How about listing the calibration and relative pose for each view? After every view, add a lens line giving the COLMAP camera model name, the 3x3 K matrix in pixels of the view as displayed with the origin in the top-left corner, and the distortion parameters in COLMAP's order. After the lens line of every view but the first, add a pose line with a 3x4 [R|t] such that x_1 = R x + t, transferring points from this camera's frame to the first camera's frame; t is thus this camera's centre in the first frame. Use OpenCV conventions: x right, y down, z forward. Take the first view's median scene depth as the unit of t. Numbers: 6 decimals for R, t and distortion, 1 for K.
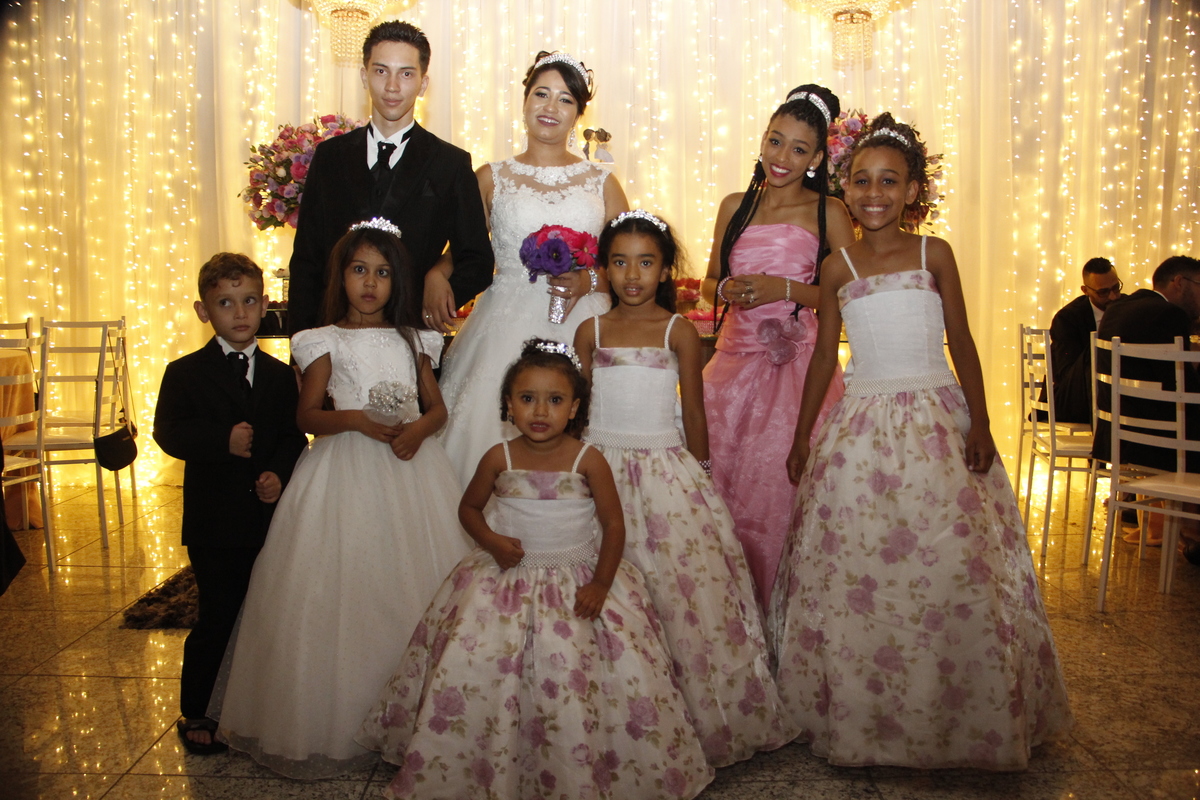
lens RADIAL K [[990.4, 0, 600.0], [0, 990.4, 400.0], [0, 0, 1]] dist [-0.203171, 0.190219]
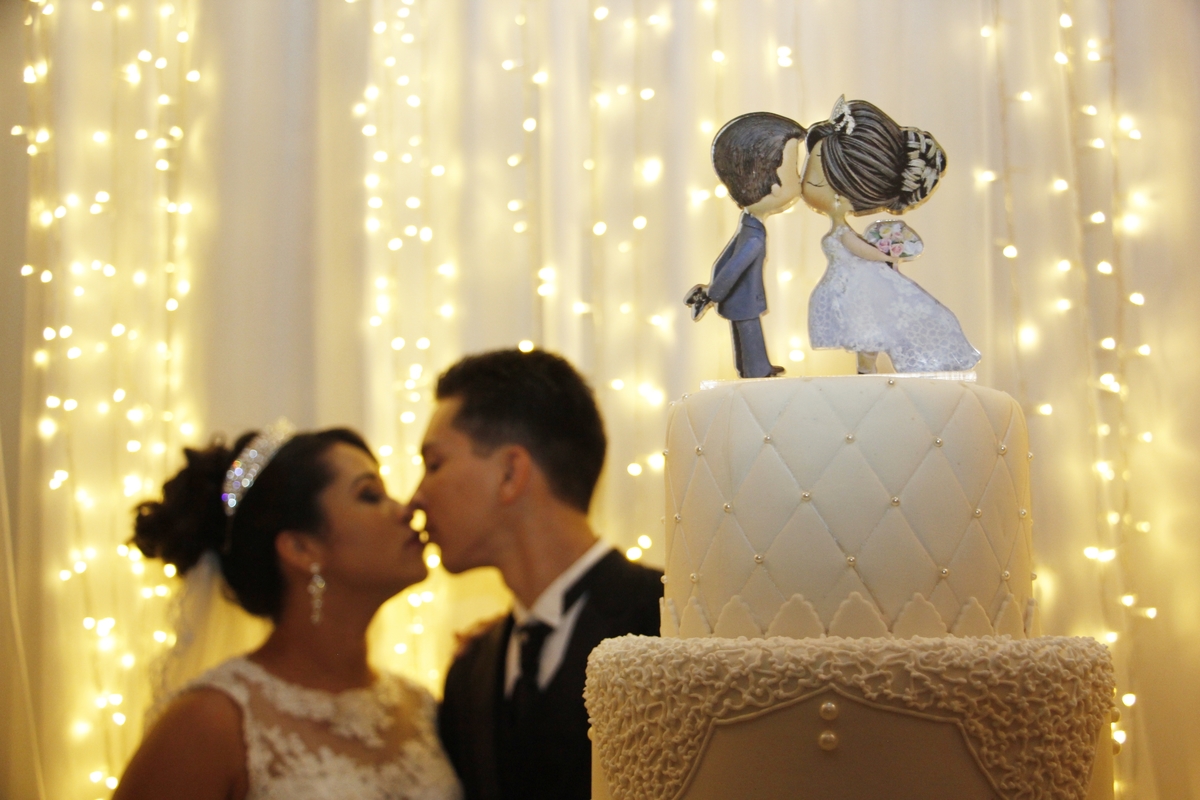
lens RADIAL K [[1448.7, 0, 600.0], [0, 1448.7, 400.0], [0, 0, 1]] dist [-0.085420, 0.377948]
pose [[0.981411, -0.031978, -0.189236, 0.002044], [-0.019900, 0.963750, -0.266062, -0.153103], [0.190885, 0.264882, 0.945199, 0.660169]]
